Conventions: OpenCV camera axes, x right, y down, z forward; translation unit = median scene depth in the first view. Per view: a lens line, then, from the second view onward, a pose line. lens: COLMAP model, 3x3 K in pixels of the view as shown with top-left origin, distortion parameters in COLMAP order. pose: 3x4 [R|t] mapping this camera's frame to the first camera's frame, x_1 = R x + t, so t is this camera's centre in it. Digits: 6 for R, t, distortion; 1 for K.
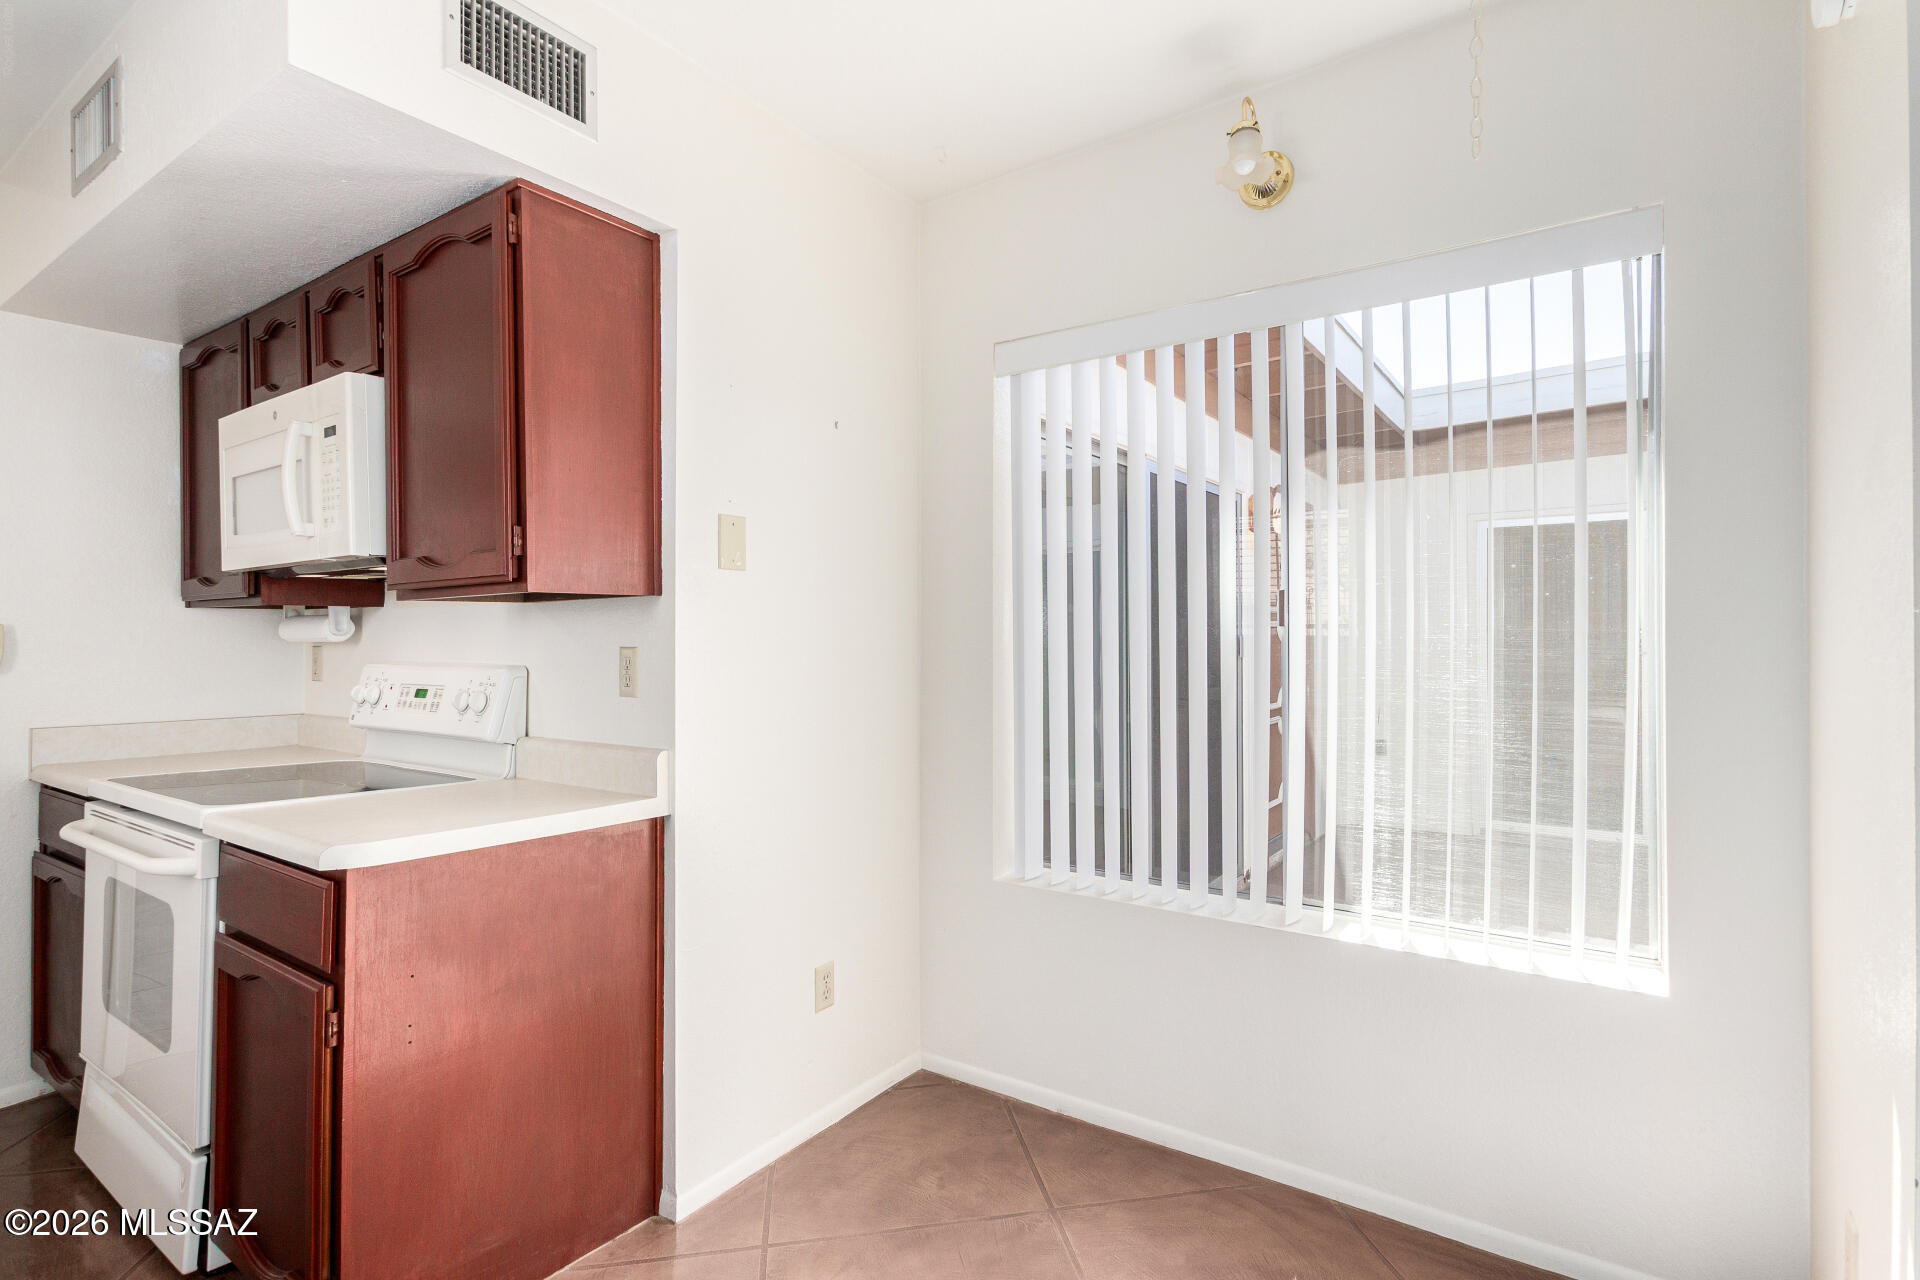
lens RADIAL K [[944.8, 0, 965.6], [0, 944.8, 622.0], [0, 0, 1]] dist [0.039179, -0.019450]
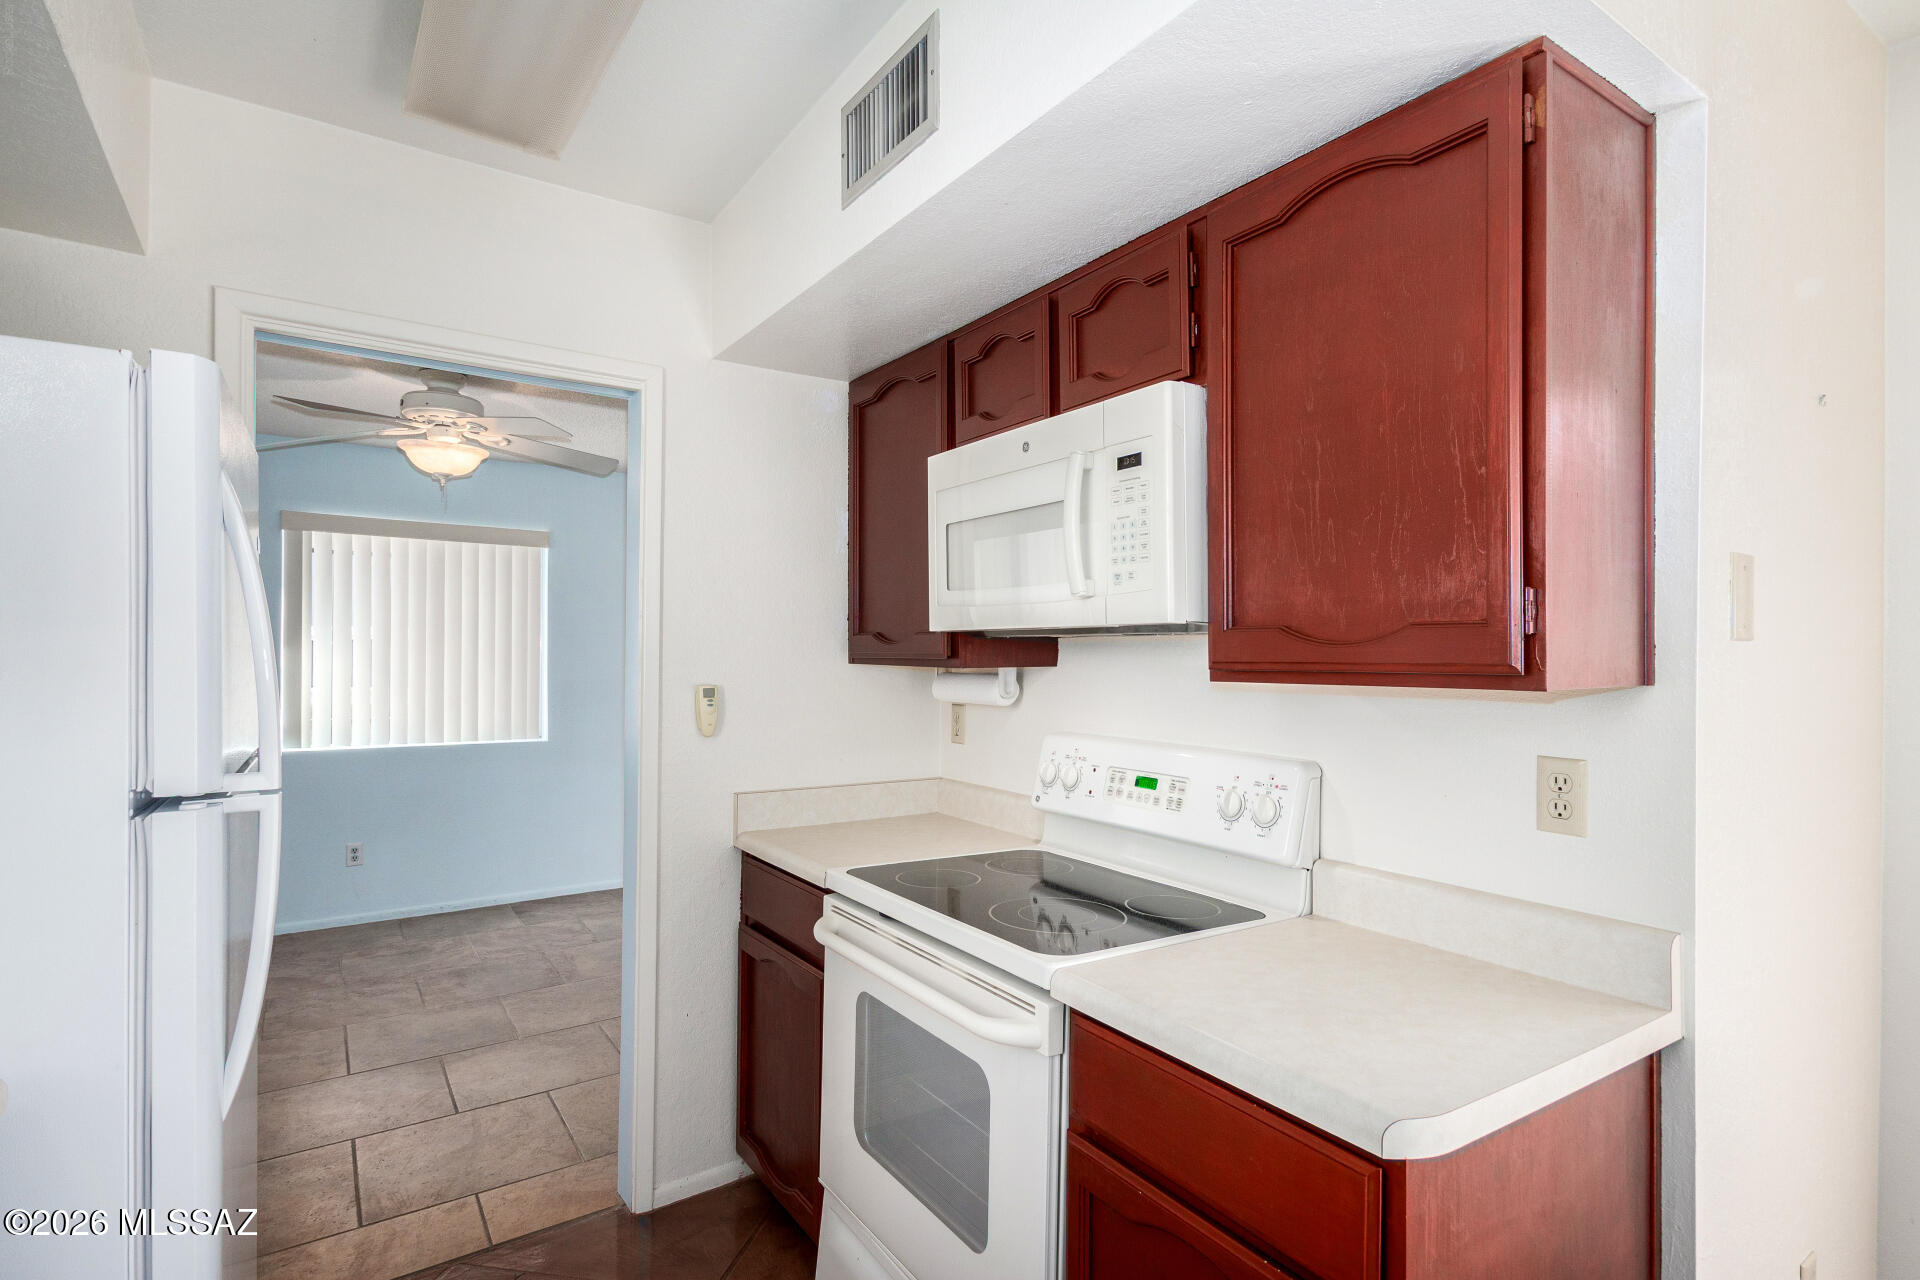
lens RADIAL K [[966.3, 0, 960.0], [0, 966.3, 640.0], [0, 0, 1]] dist [0.012878, -0.000219]
pose [[0.932660, 0.004028, -0.360734, -0.470347], [-0.002624, 0.999987, 0.004381, -0.053407], [0.360747, -0.003139, 0.932659, 0.207770]]
